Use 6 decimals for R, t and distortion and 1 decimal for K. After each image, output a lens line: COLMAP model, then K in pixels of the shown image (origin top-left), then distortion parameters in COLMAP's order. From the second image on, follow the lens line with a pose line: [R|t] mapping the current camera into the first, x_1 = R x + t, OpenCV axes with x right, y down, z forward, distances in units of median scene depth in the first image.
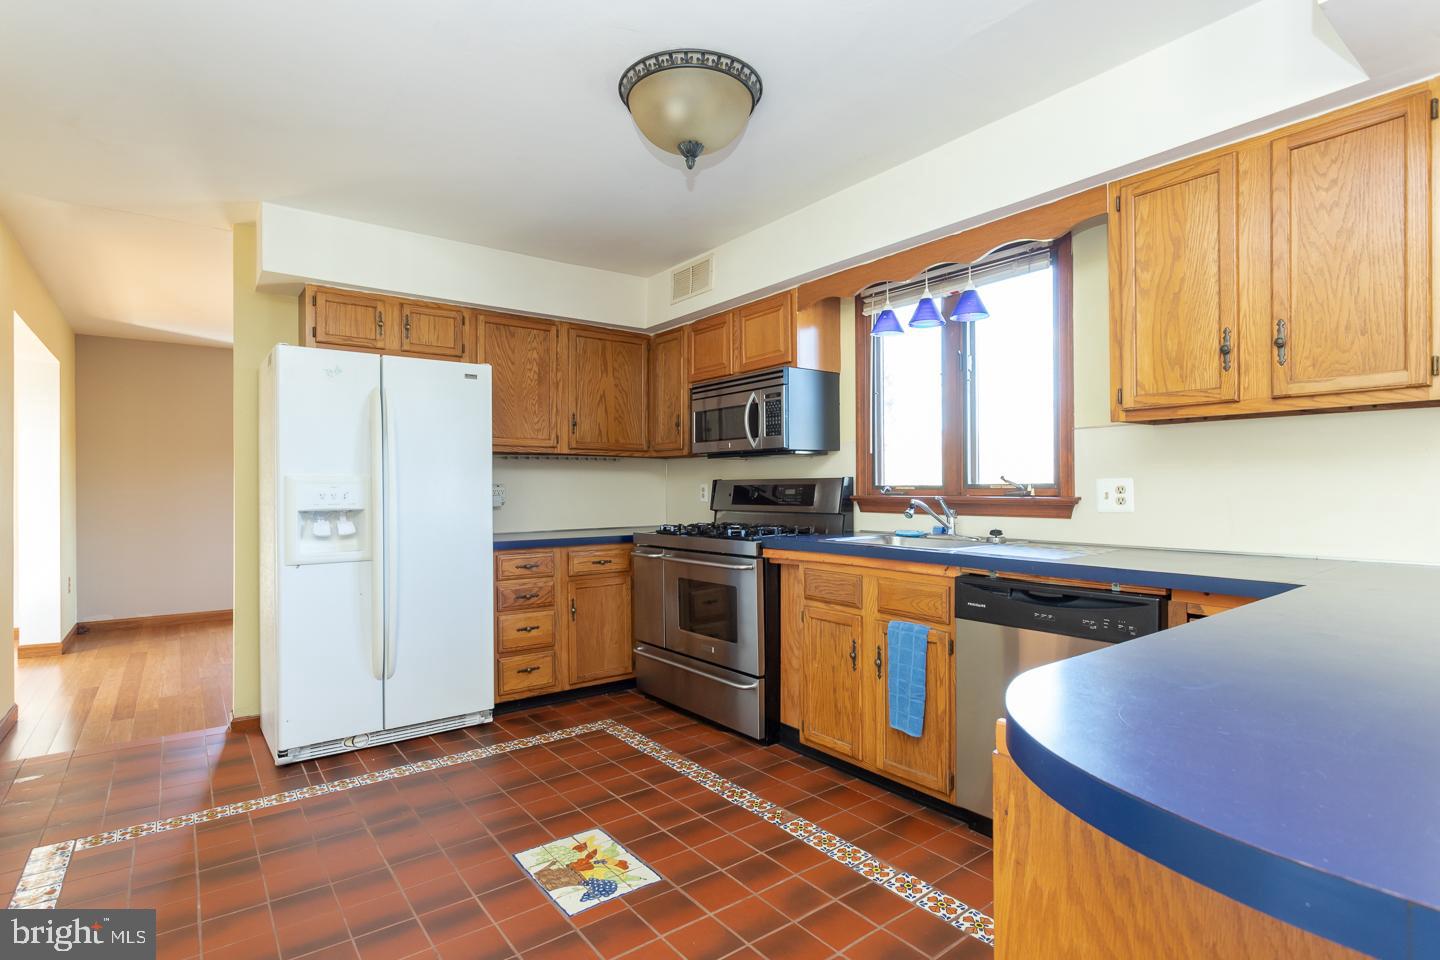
lens RADIAL K [[716.1, 0, 702.4], [0, 716.1, 486.9], [0, 0, 1]] dist [-0.012888, 0.000474]
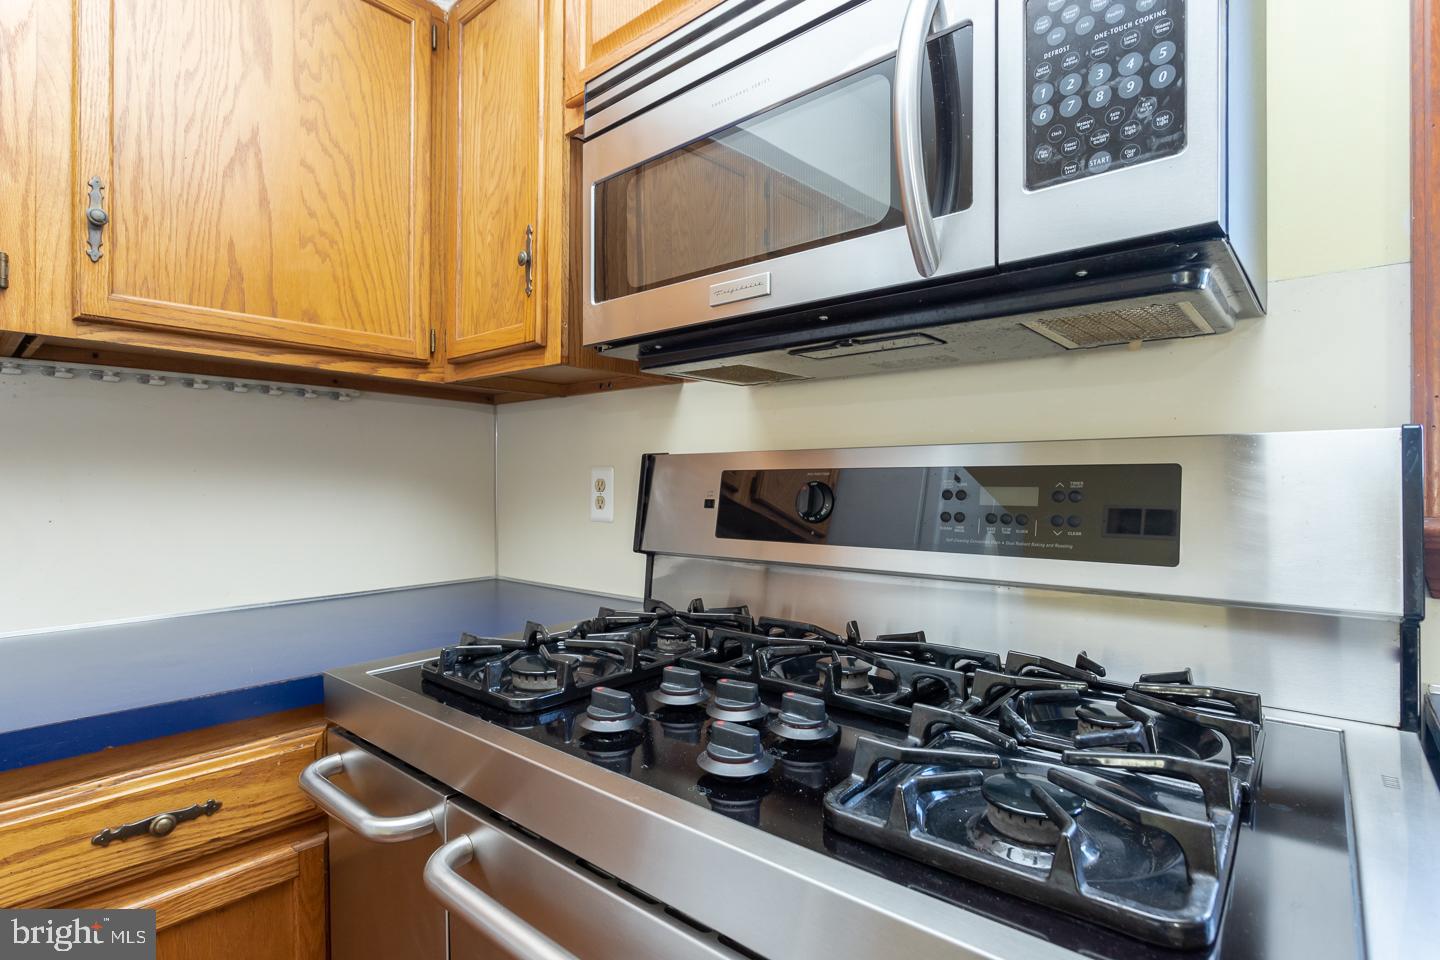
lens RADIAL K [[716.1, 0, 702.4], [0, 716.1, 486.9], [0, 0, 1]] dist [-0.012888, 0.000474]
pose [[0.979770, 0.002973, 0.200106, -0.032582], [-0.004501, 0.999964, 0.007181, 0.003039], [-0.200078, -0.007937, 0.979748, 1.057889]]
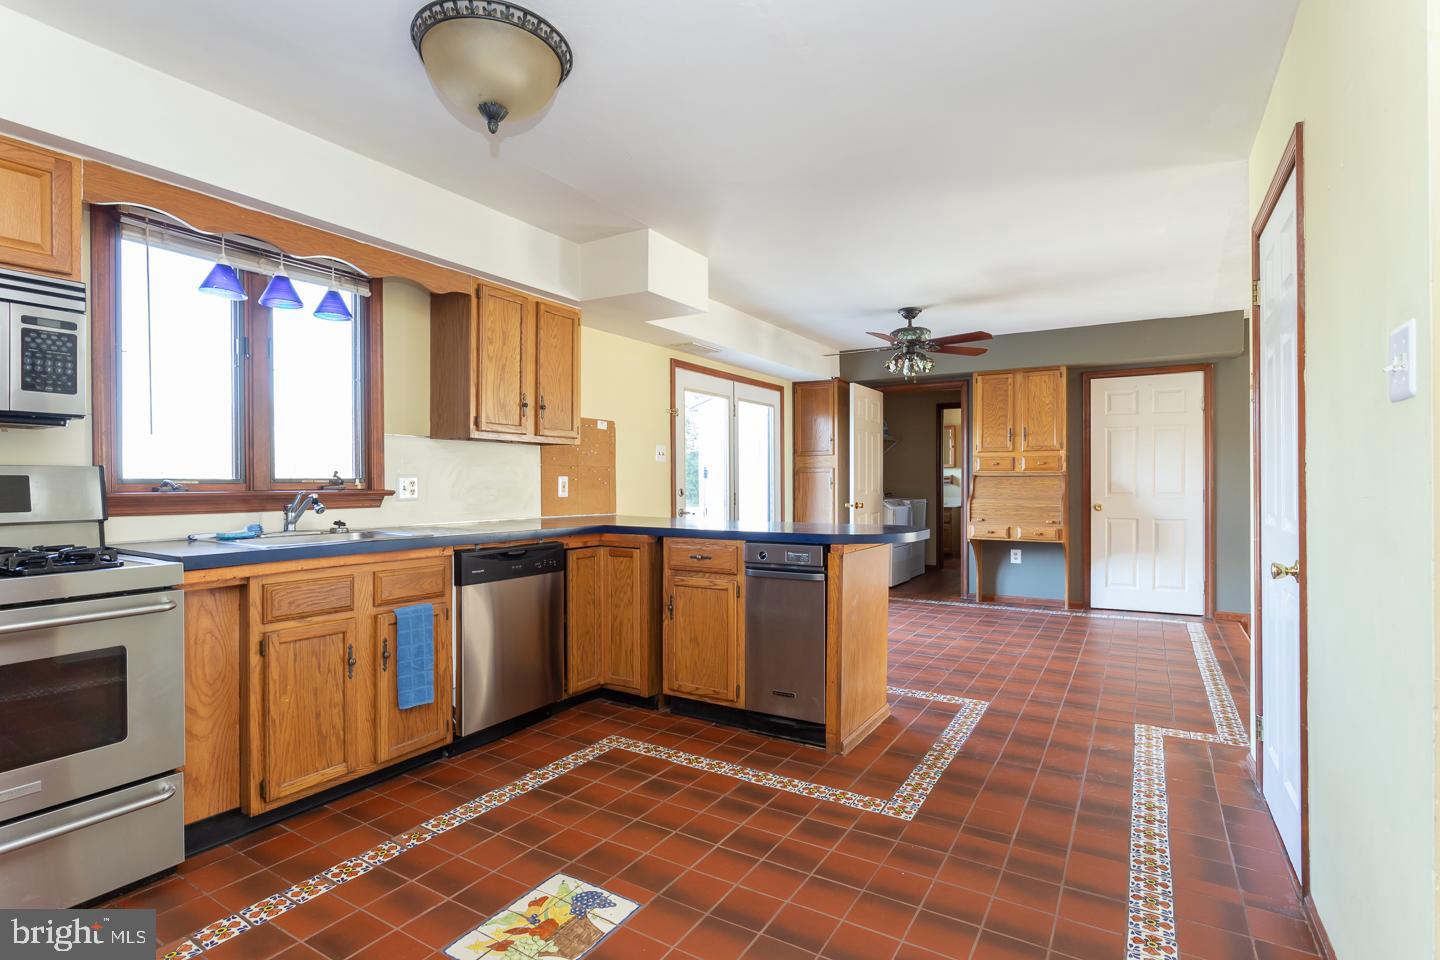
lens RADIAL K [[708.7, 0, 718.9], [0, 708.7, 486.9], [0, 0, 1]] dist [-0.004872, -0.000239]
pose [[-0.385403, -0.000456, 0.922748, -0.797733], [0.002988, 0.999994, 0.001742, 0.008626], [-0.922743, 0.003429, -0.385400, 0.890012]]
